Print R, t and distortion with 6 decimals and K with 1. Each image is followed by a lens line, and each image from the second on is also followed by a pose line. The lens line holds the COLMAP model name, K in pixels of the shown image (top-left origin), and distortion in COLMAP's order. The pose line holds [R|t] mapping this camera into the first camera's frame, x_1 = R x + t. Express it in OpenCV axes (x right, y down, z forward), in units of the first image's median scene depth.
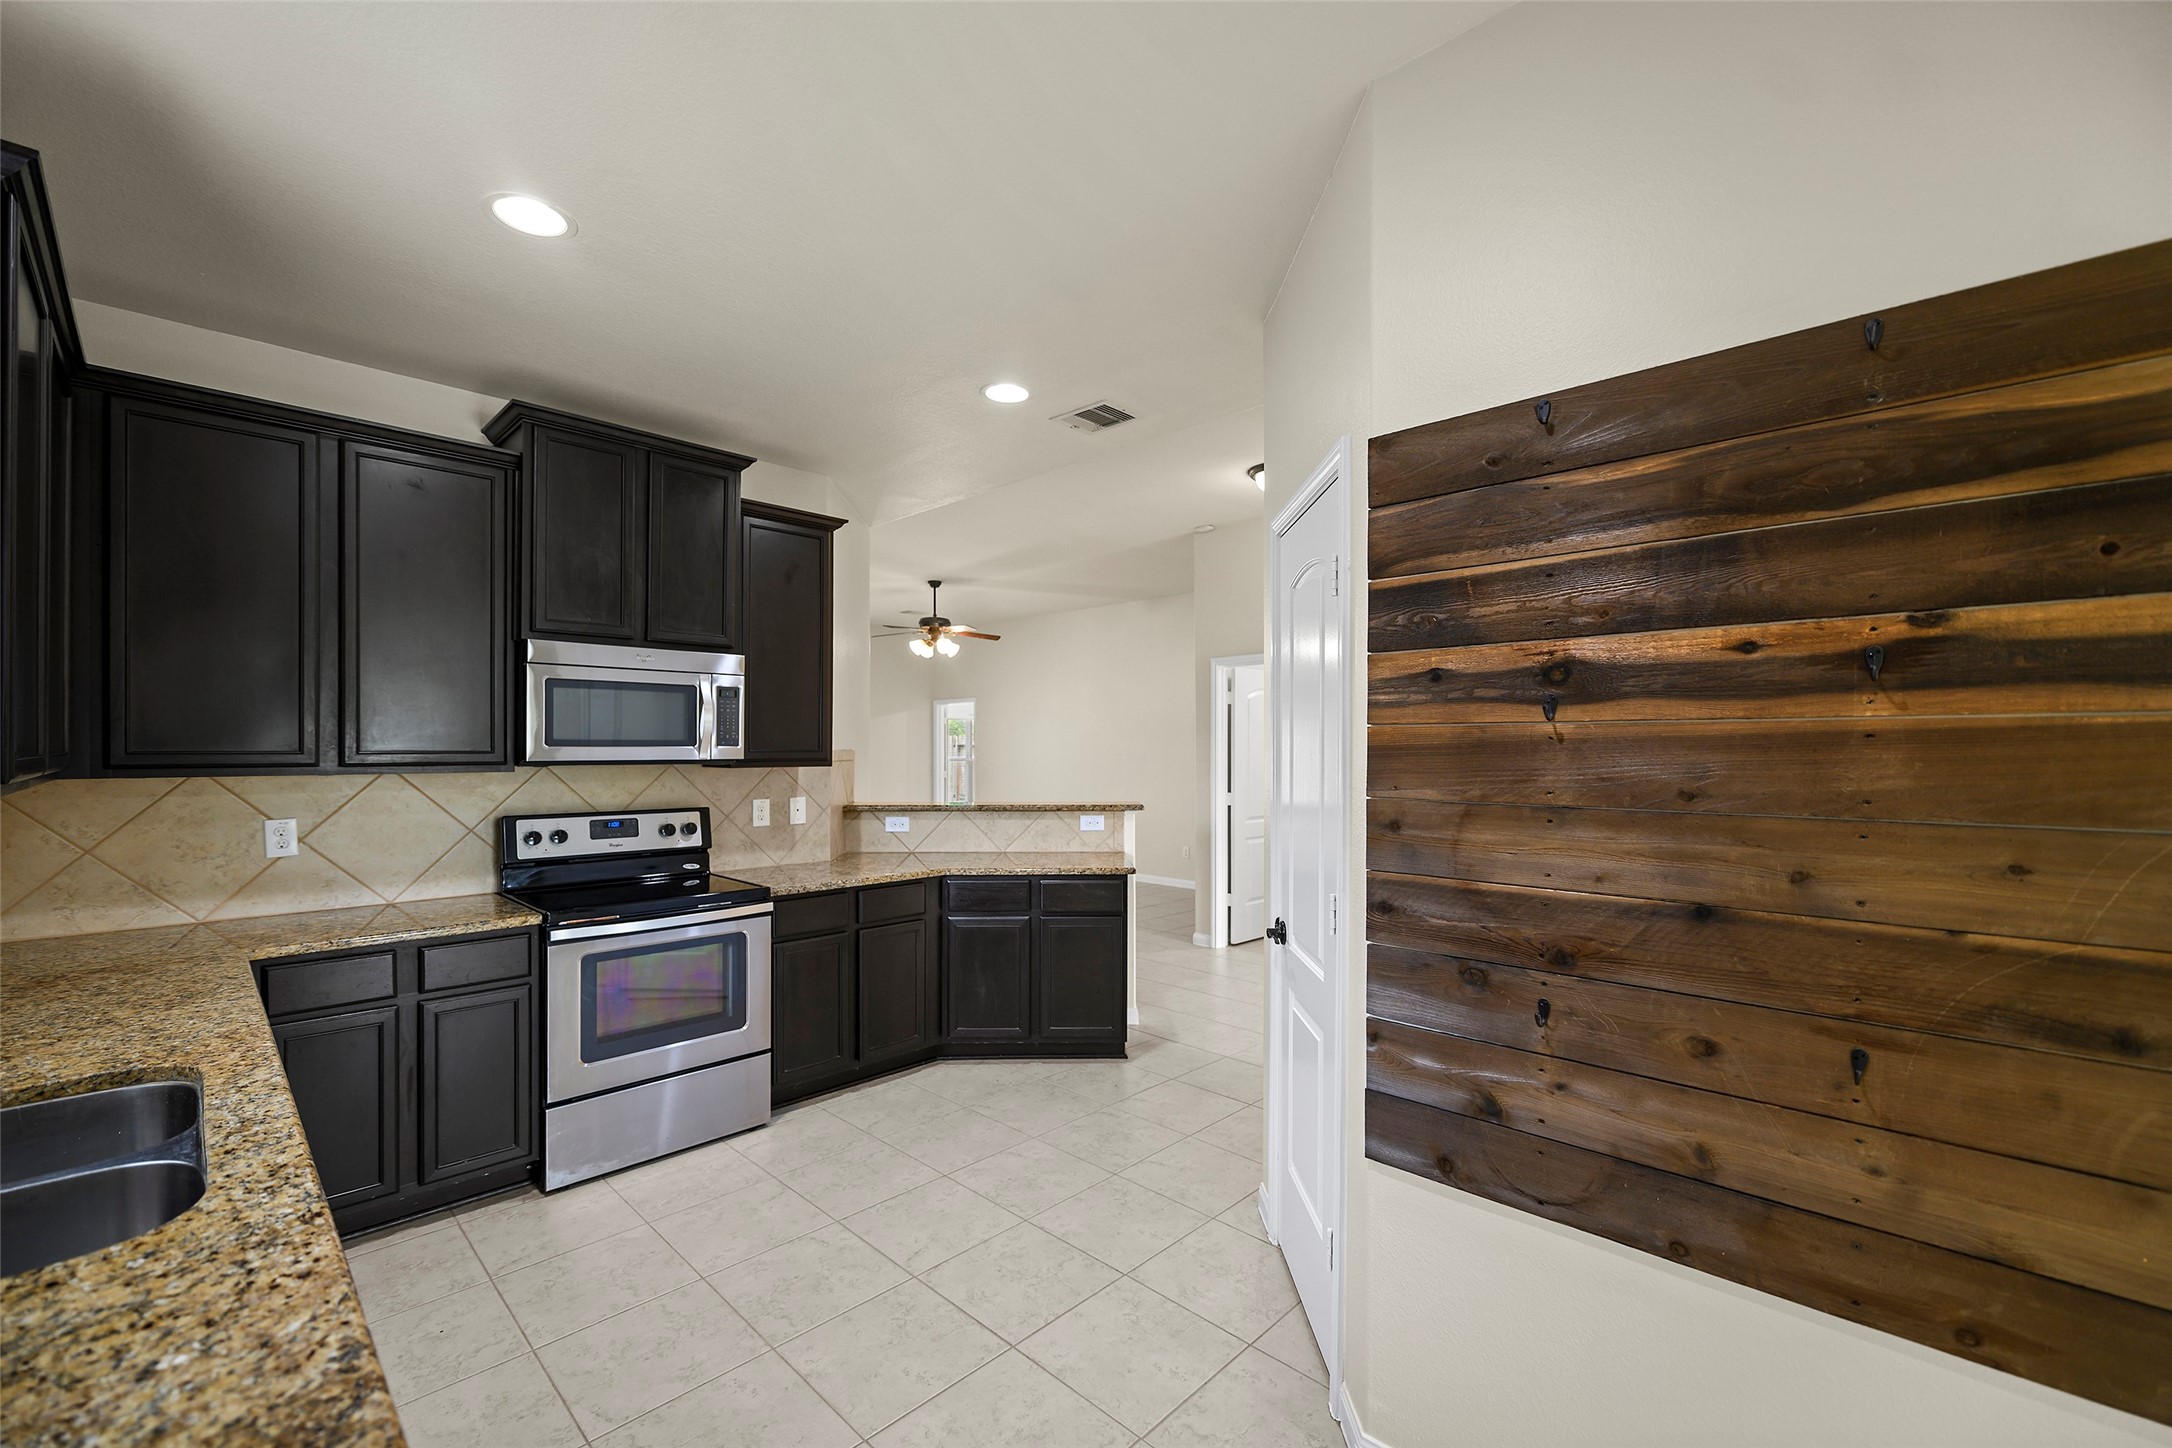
lens RADIAL K [[894.9, 0, 1089.0], [0, 894.9, 745.3], [0, 0, 1]] dist [-0.000825, 0.000299]
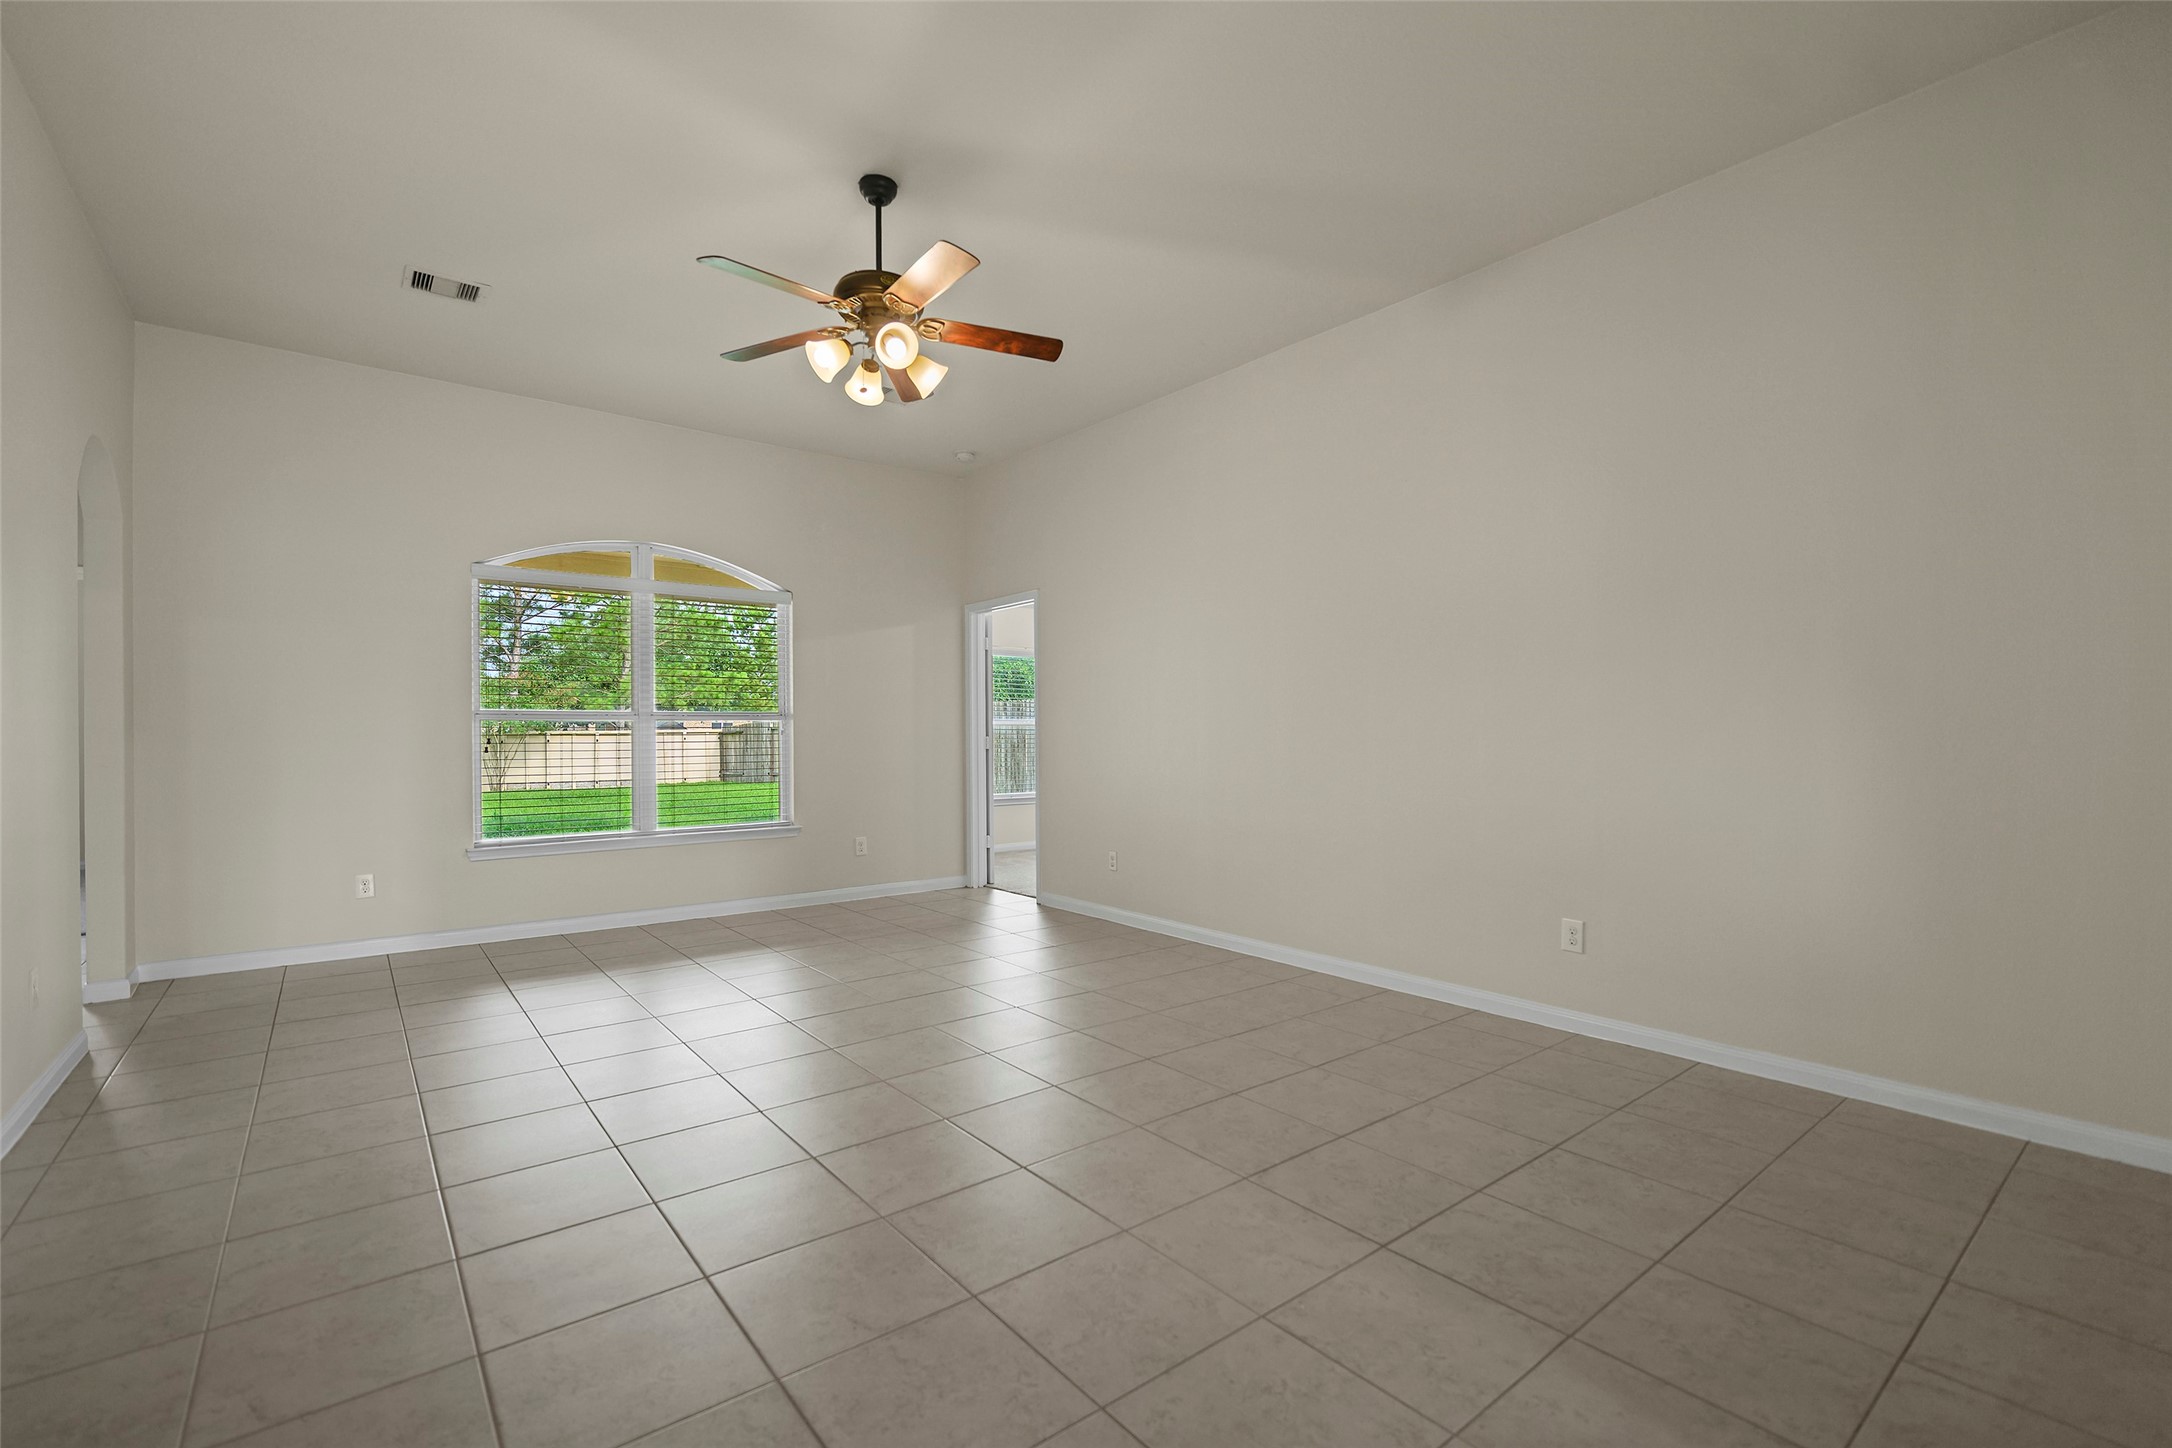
lens RADIAL K [[909.2, 0, 1083.7], [0, 909.2, 724.9], [0, 0, 1]] dist [-0.000756, 0.000361]
pose [[0.992603, -0.007638, -0.121165, -0.113621], [0.006609, 0.999939, -0.008889, 0.097582], [0.121225, 0.008023, 0.992593, 1.561396]]
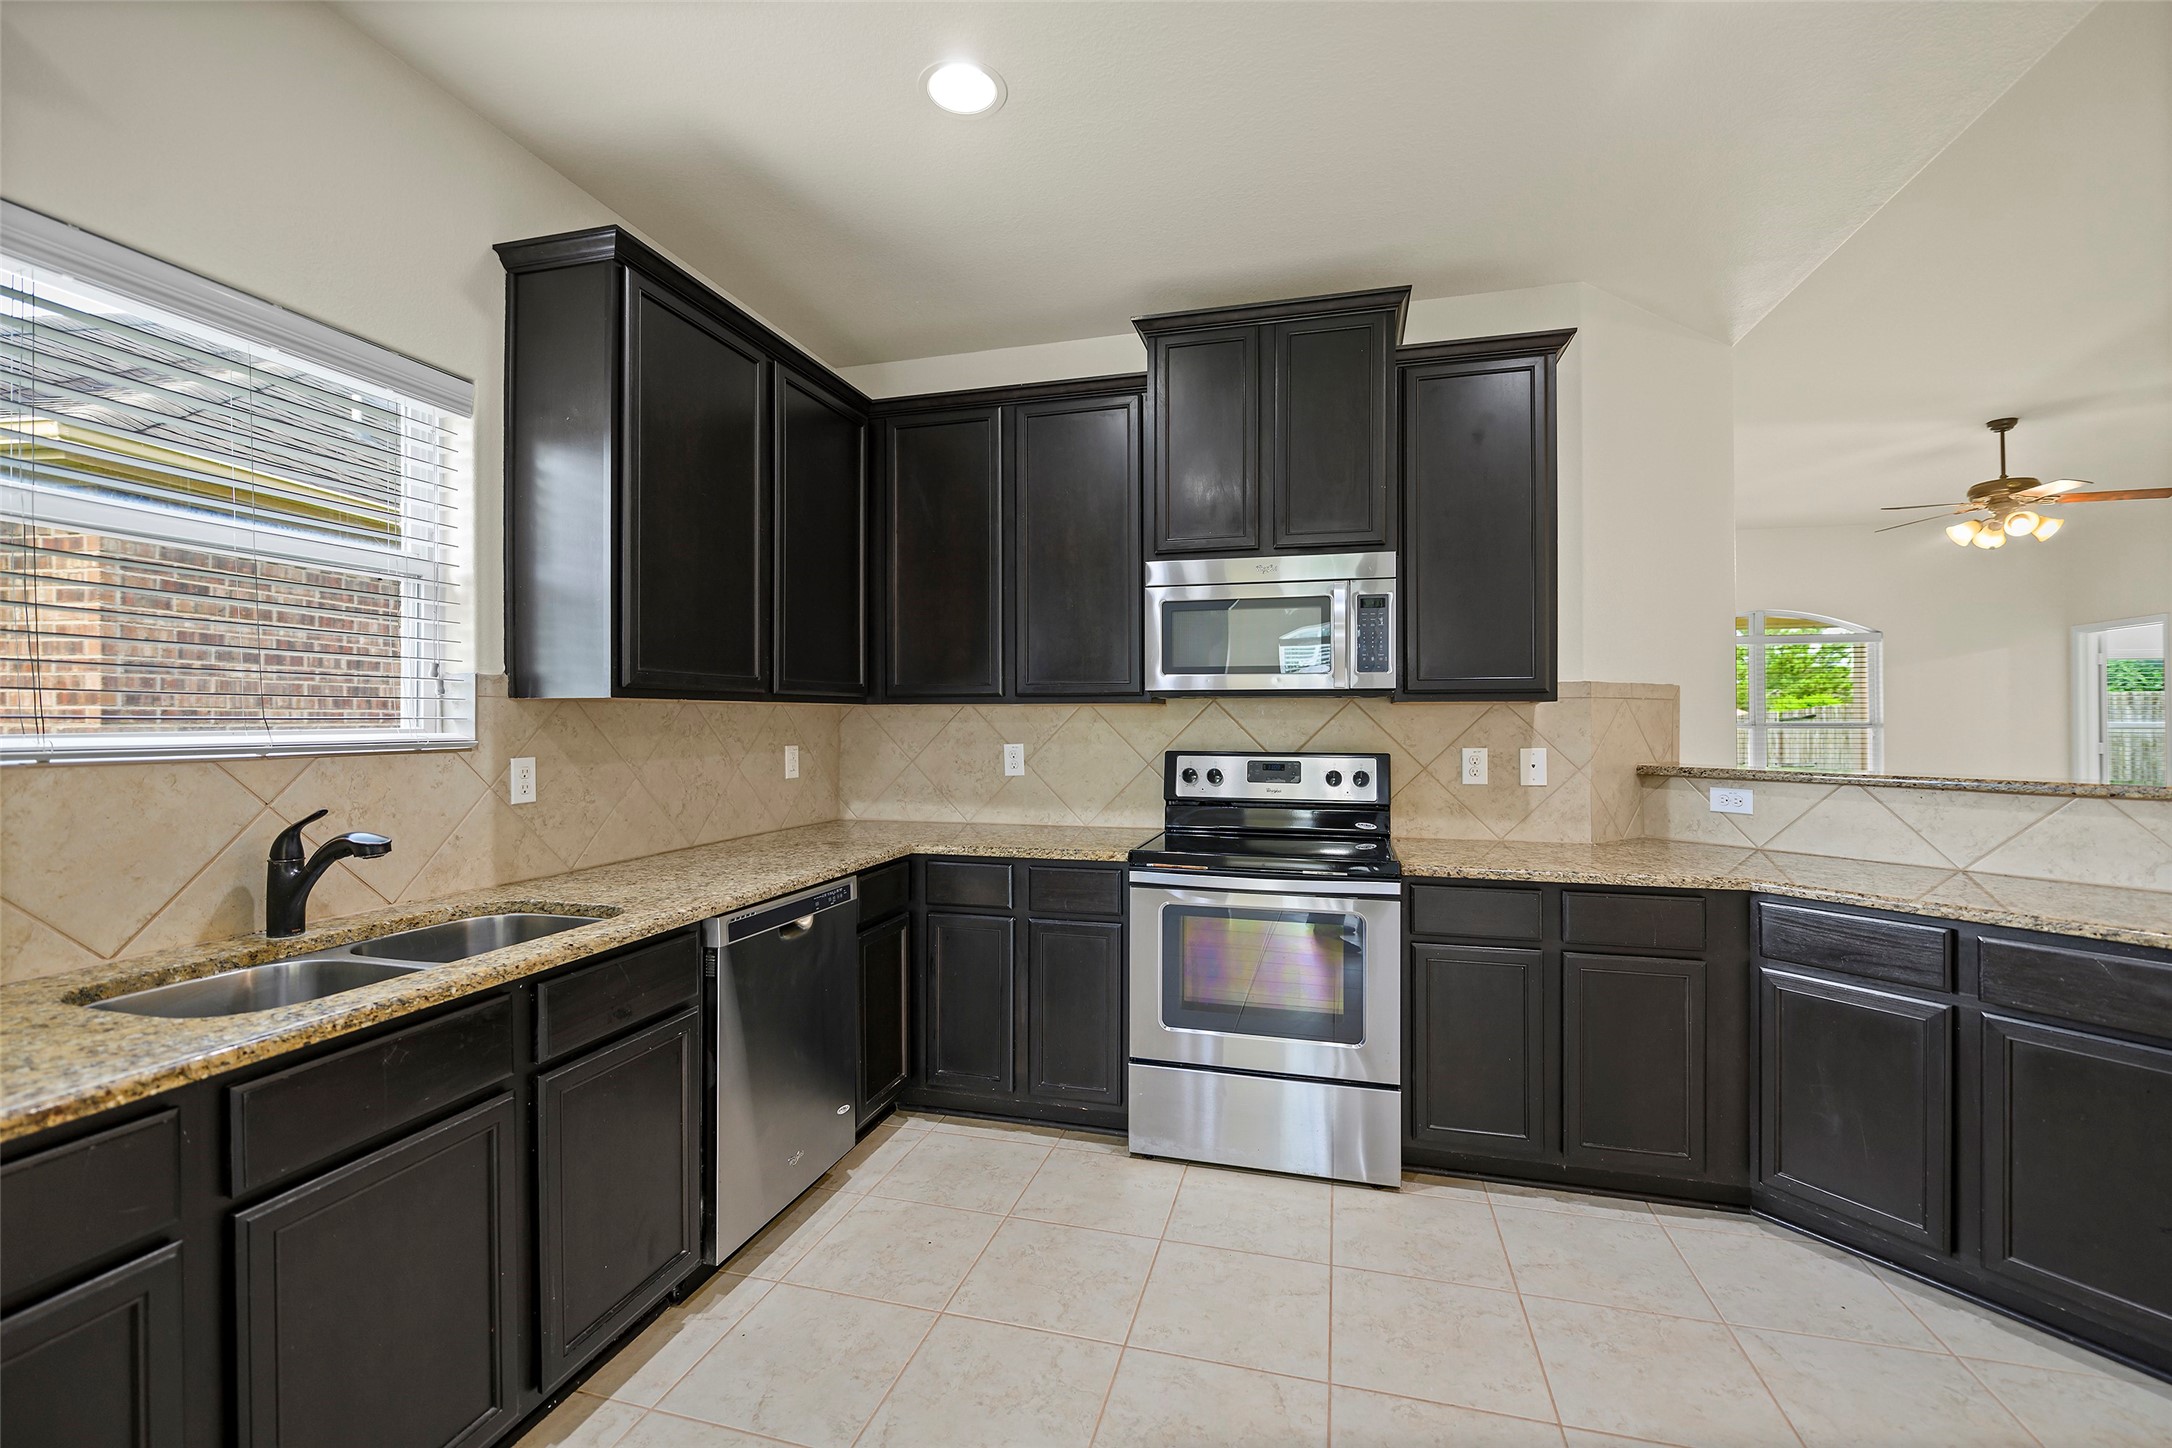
lens RADIAL K [[909.2, 0, 1079.5], [0, 909.2, 712.8], [0, 0, 1]] dist [-0.000756, 0.000361]
pose [[0.480123, -0.008389, -0.877161, 0.154382], [0.003220, 0.999964, -0.007801, 0.040026], [0.877195, 0.000920, 0.480133, 0.389568]]
